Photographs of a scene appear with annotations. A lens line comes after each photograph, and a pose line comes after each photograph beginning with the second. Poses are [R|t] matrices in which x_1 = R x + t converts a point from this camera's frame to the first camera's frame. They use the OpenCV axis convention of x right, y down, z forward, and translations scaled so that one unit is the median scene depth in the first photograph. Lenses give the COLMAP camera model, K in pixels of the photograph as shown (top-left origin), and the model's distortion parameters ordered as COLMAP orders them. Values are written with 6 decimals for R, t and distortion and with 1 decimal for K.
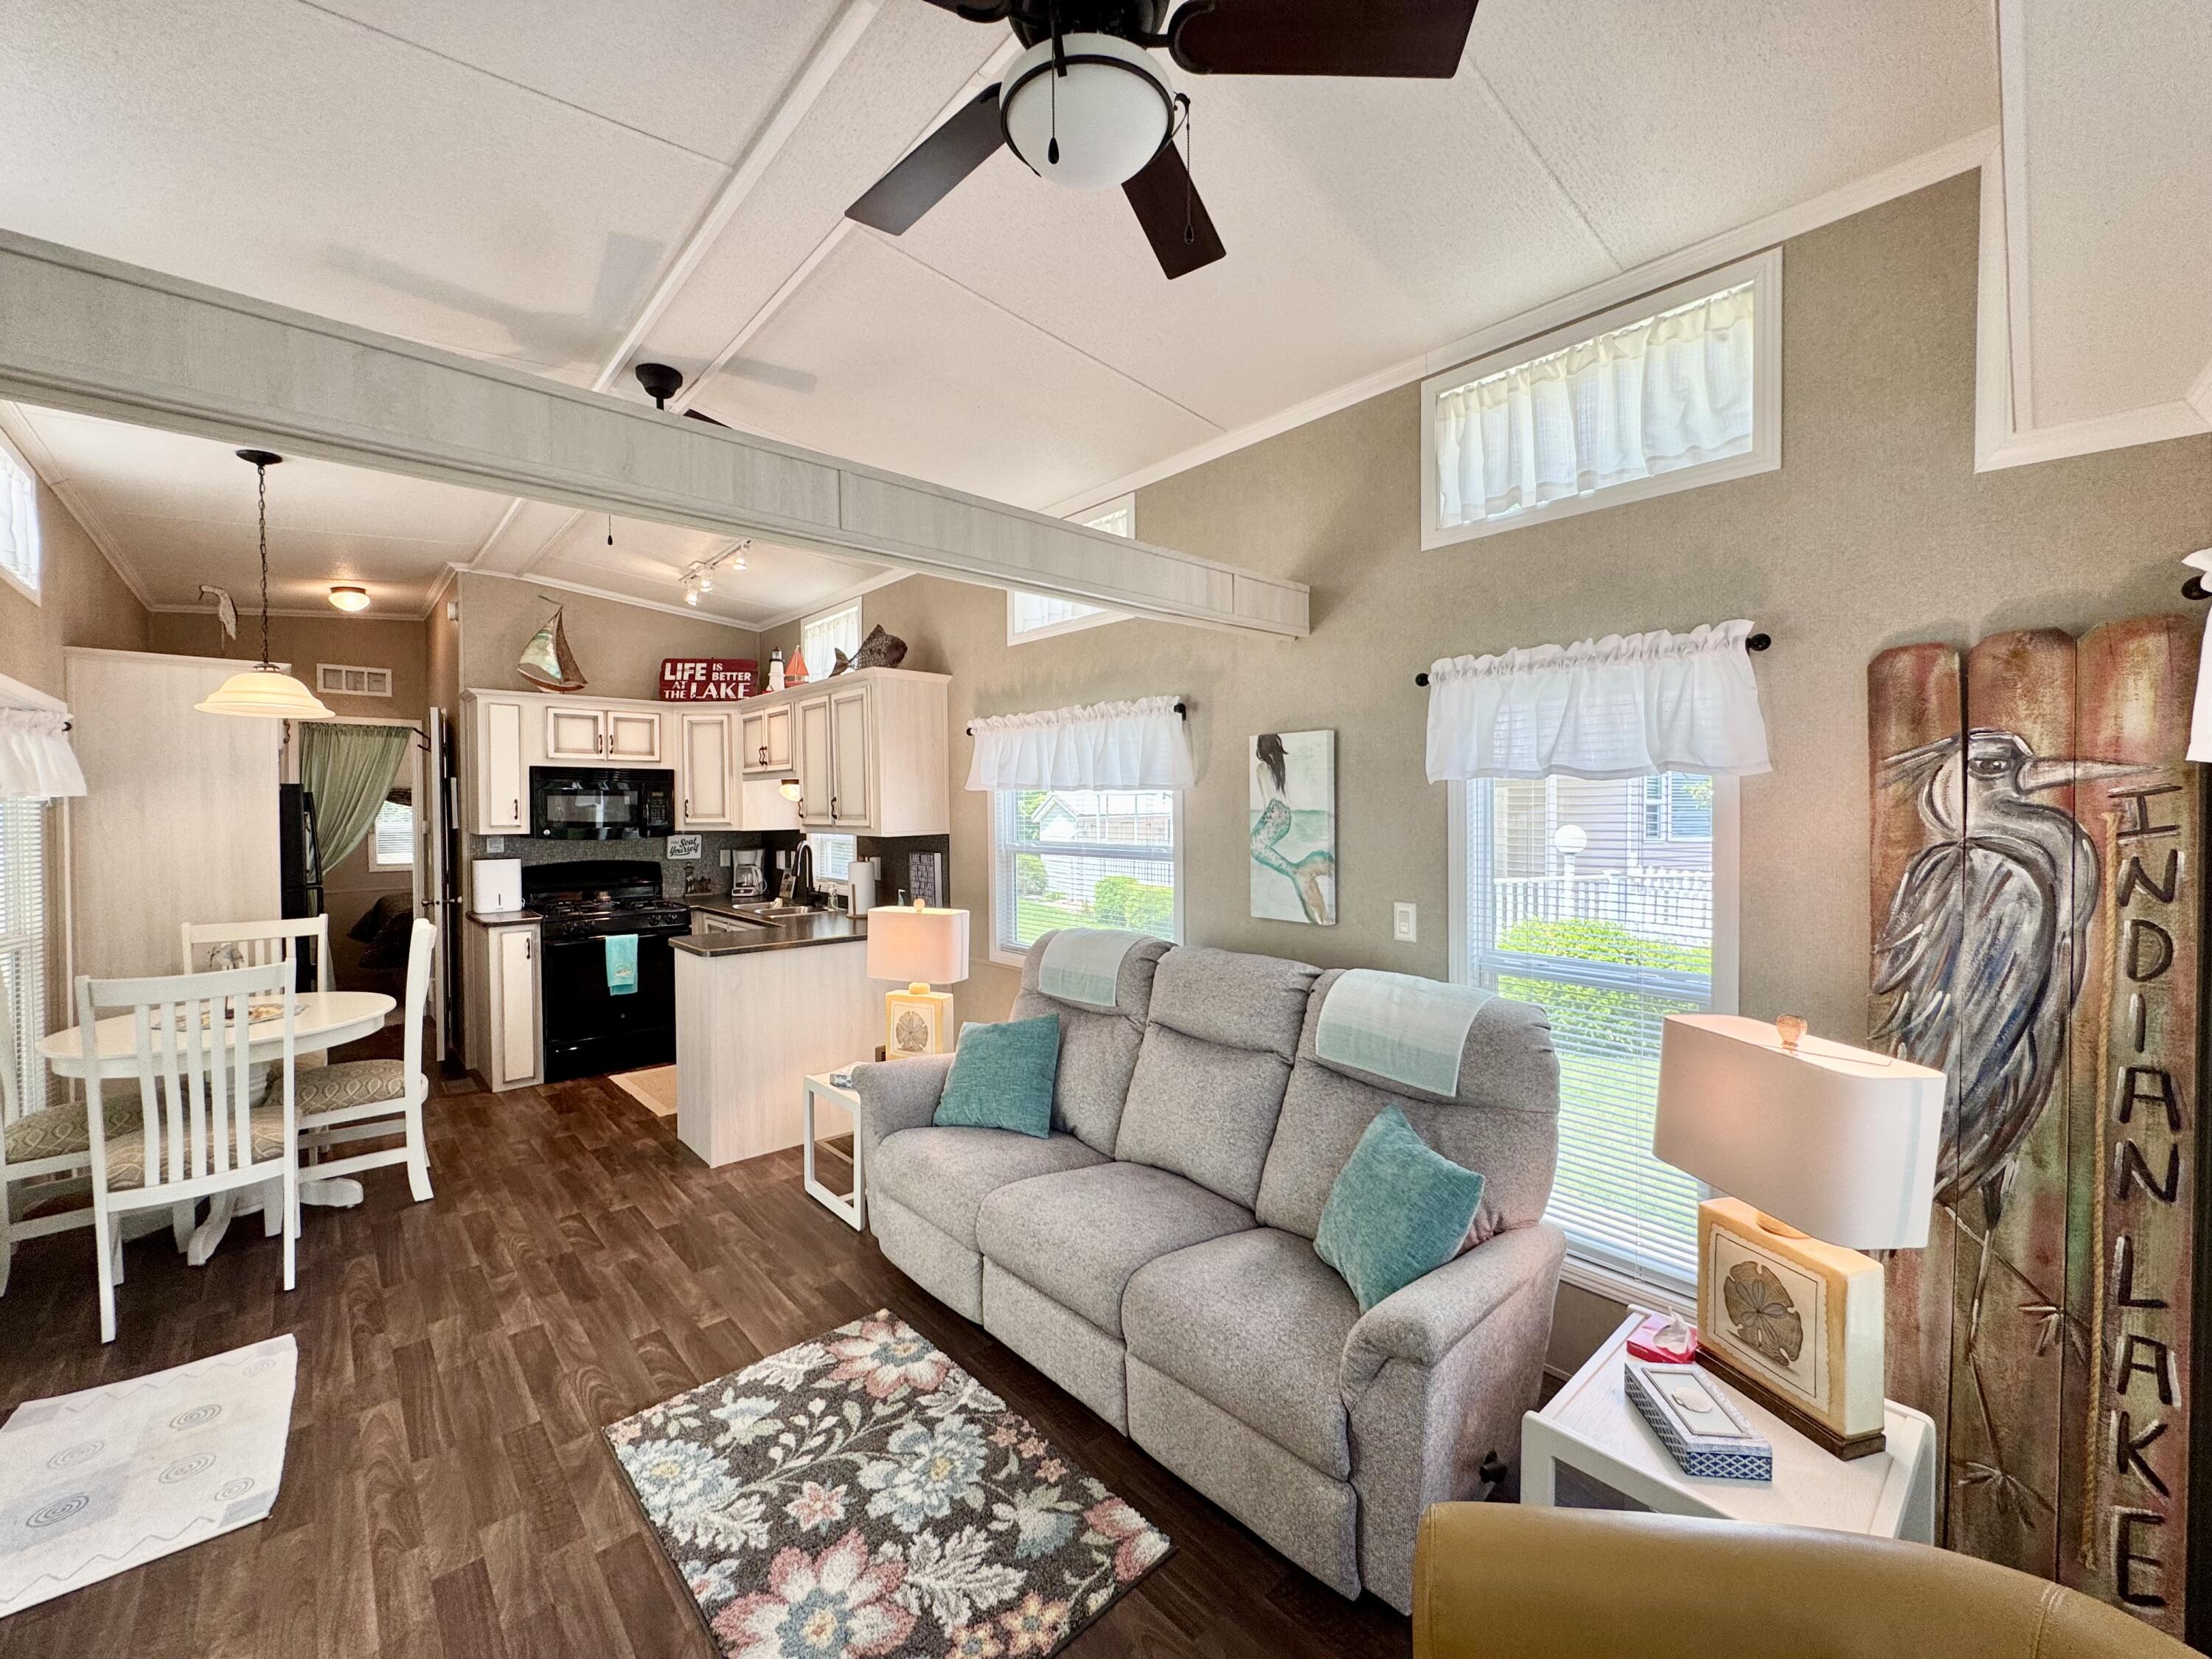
lens RADIAL K [[885.2, 0, 1103.6], [0, 885.2, 824.7], [0, 0, 1]] dist [-0.003475, 0.000638]
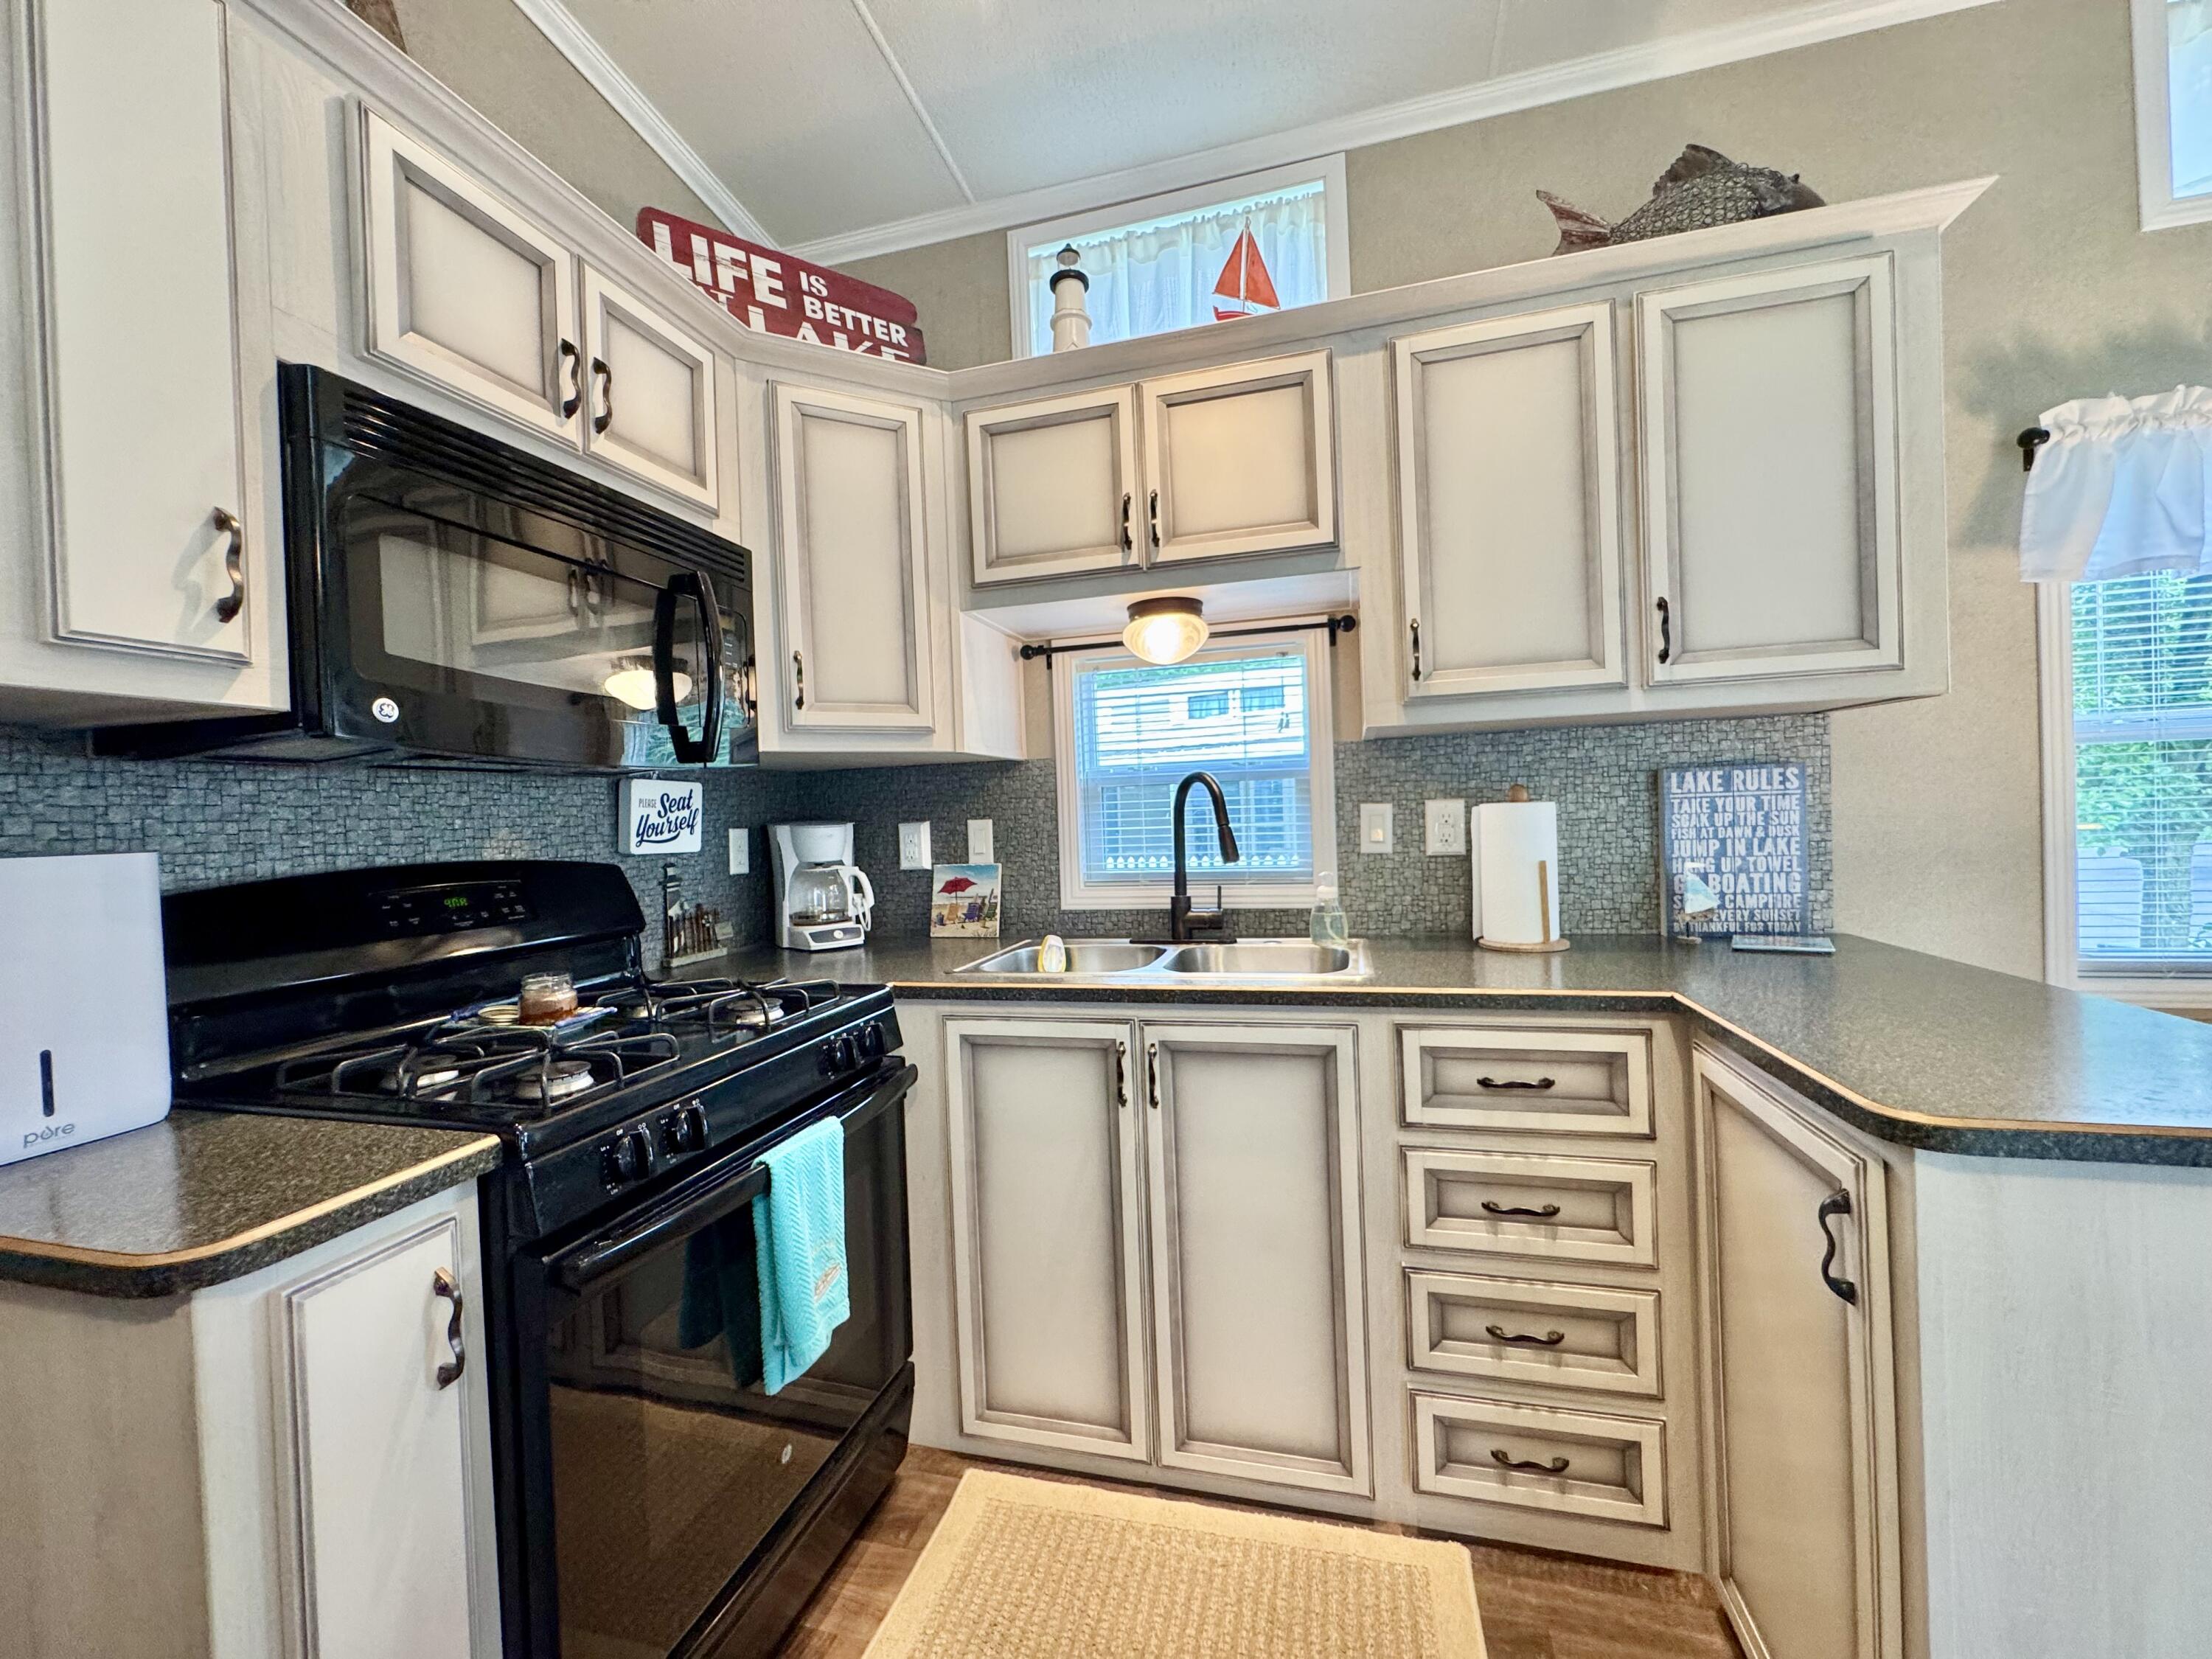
lens RADIAL K [[885.2, 0, 1103.9], [0, 885.2, 826.2], [0, 0, 1]] dist [-0.003475, 0.000638]
pose [[0.846209, -0.034395, 0.531740, -0.637262], [0.044275, 0.999002, -0.005839, 0.047068], [-0.531009, 0.028484, 0.846887, 0.787027]]
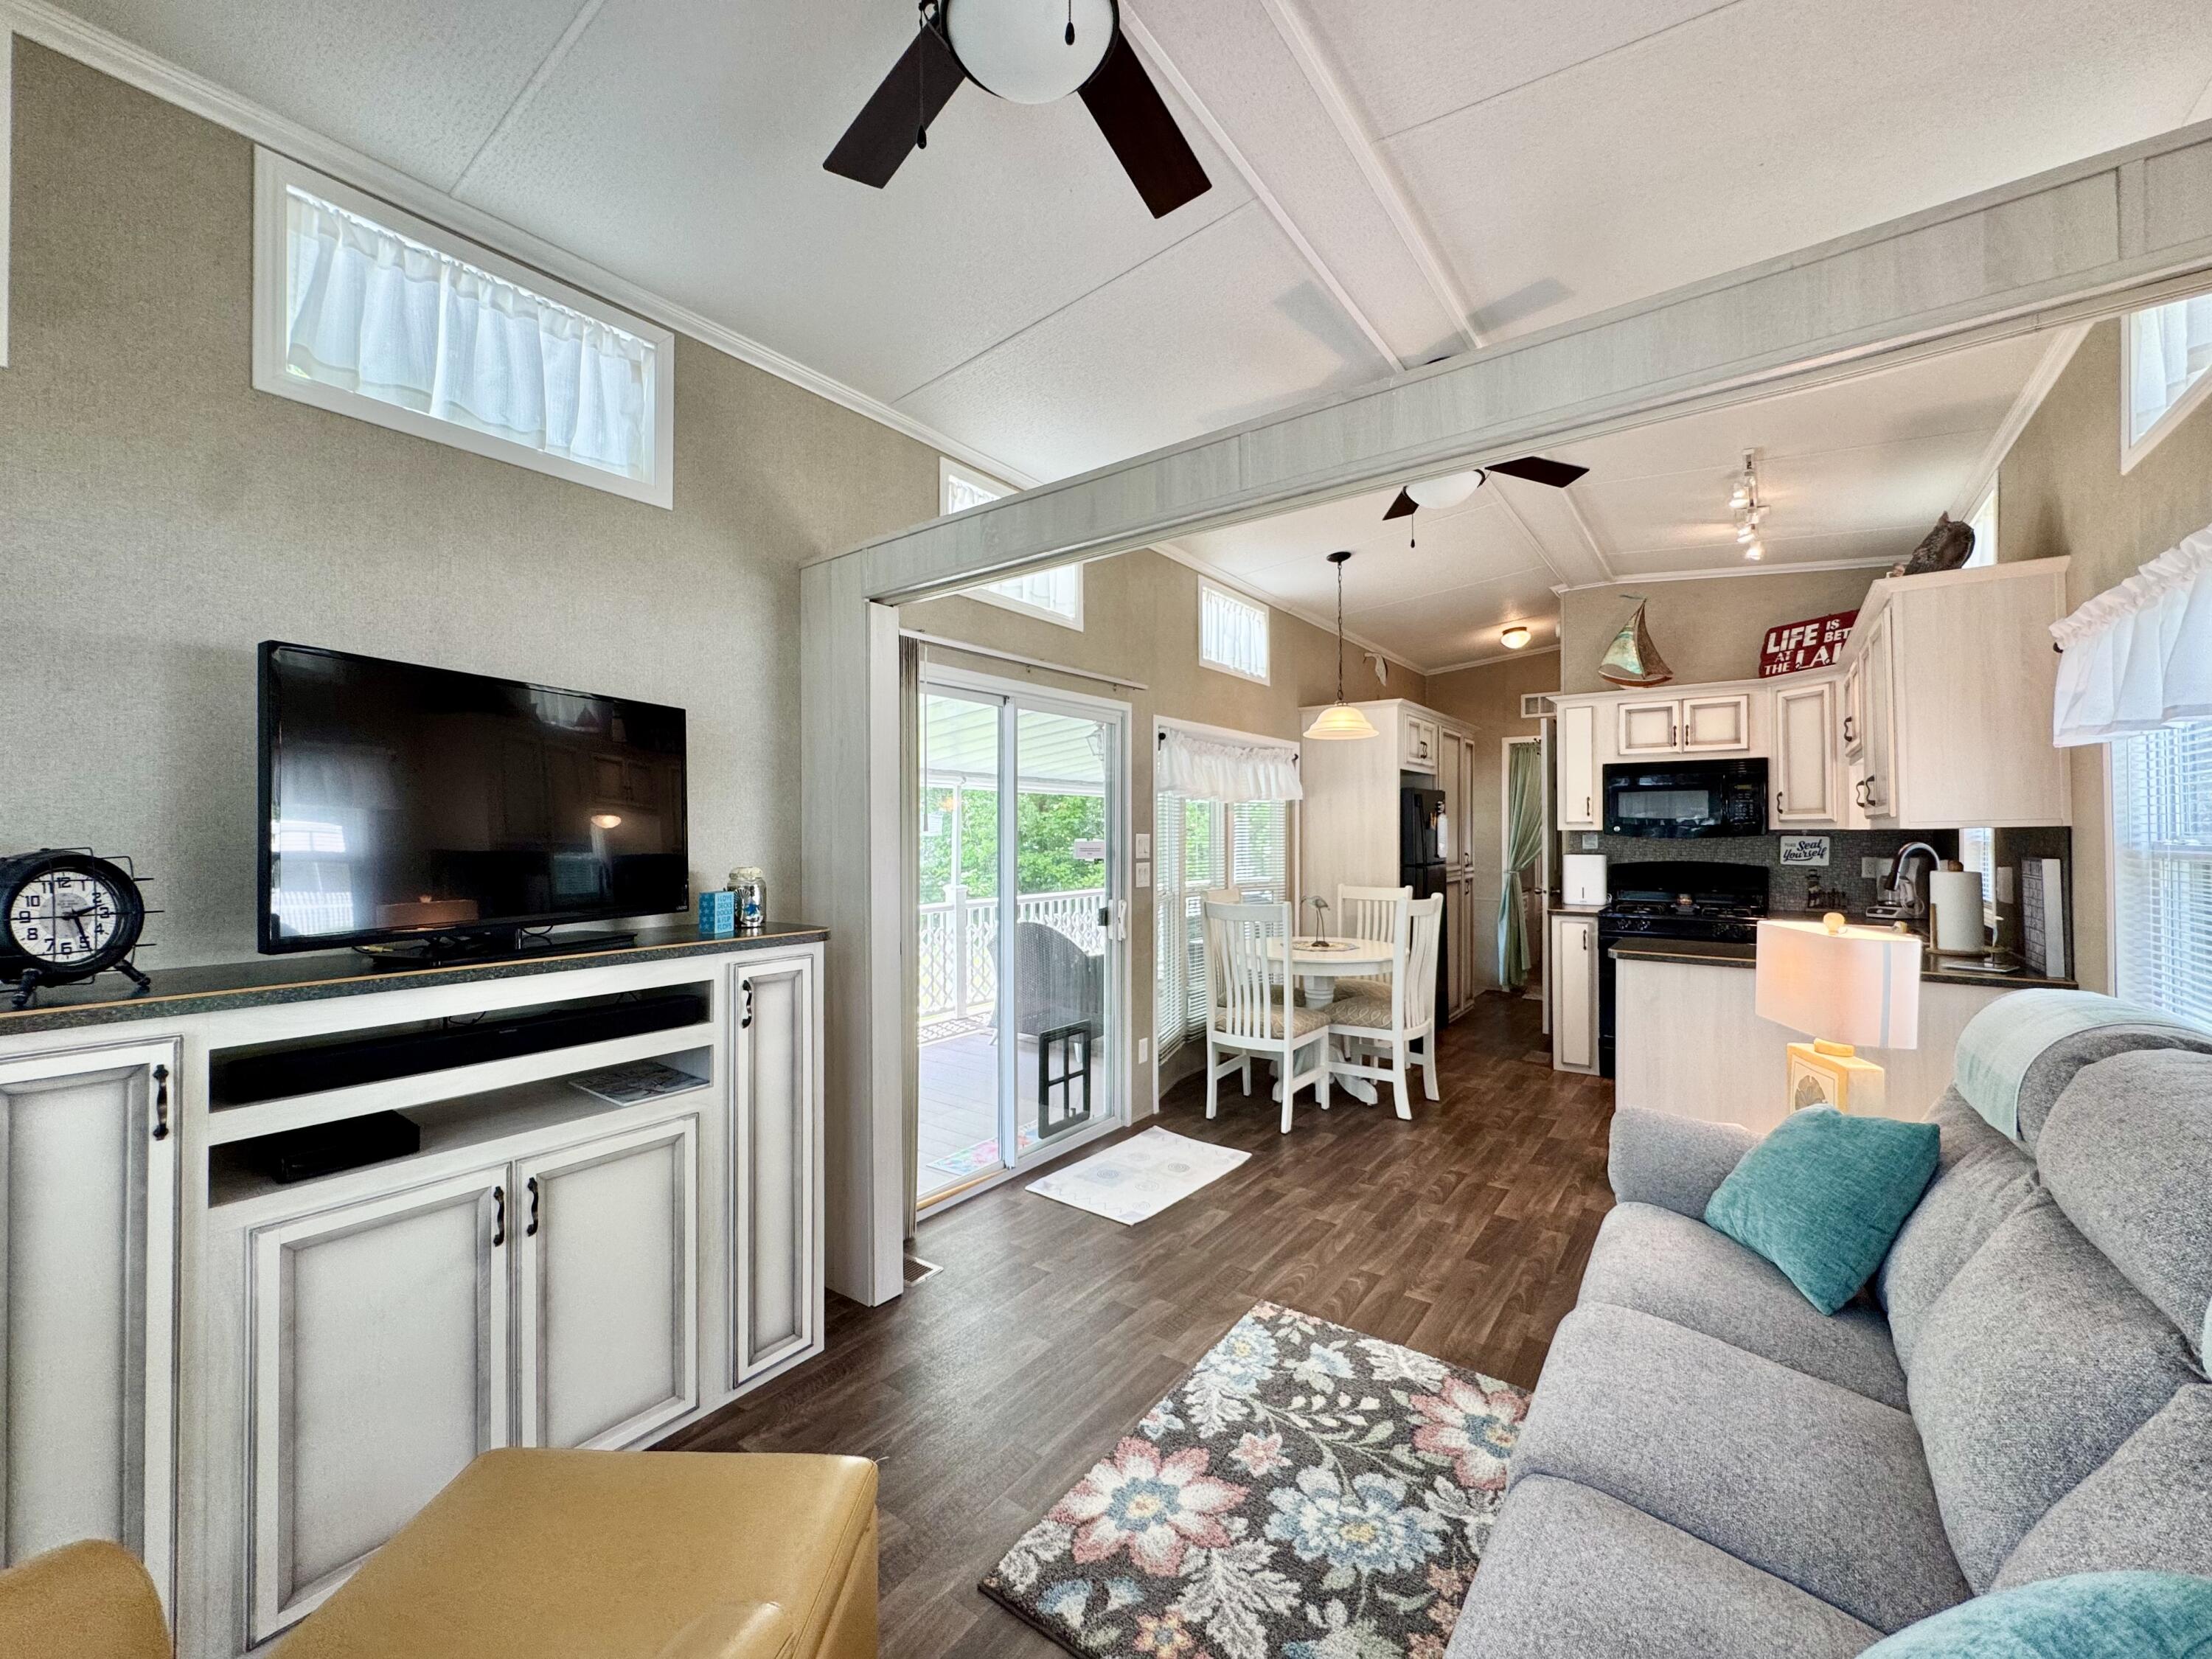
lens RADIAL K [[885.2, 0, 1103.2], [0, 885.2, 825.4], [0, 0, 1]] dist [-0.003475, 0.000638]
pose [[0.197551, -0.003974, -0.980285, 0.255325], [-0.017802, 0.999812, -0.007641, 0.024318], [0.980131, 0.018960, 0.197443, 0.243667]]
